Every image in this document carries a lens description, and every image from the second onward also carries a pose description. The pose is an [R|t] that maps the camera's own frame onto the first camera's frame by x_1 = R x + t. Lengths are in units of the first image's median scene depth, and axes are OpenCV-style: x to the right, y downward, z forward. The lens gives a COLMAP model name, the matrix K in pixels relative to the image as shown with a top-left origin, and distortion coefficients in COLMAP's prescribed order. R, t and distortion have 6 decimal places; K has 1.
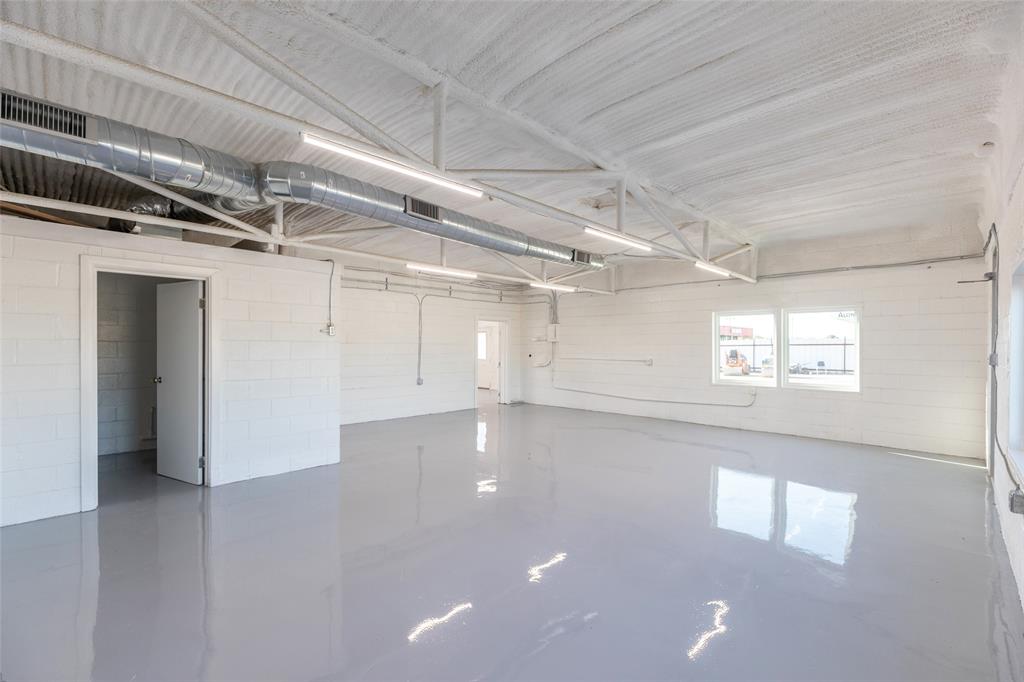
lens RADIAL K [[456.7, 0, 508.6], [0, 456.7, 345.0], [0, 0, 1]] dist [0.000574, -0.000437]
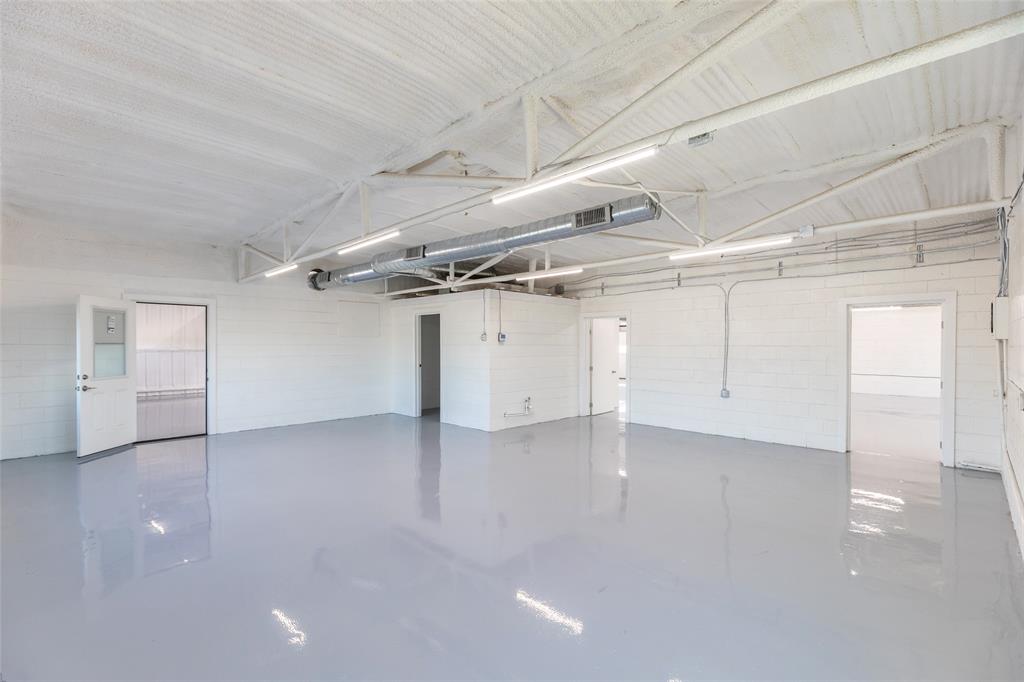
lens RADIAL K [[456.7, 0, 508.6], [0, 456.7, 345.0], [0, 0, 1]] dist [0.000574, -0.000437]
pose [[-0.015371, -0.006829, -0.999859, 0.631550], [-0.001917, 0.999975, -0.006801, 0.001806], [0.999880, 0.001812, -0.015383, 0.668347]]
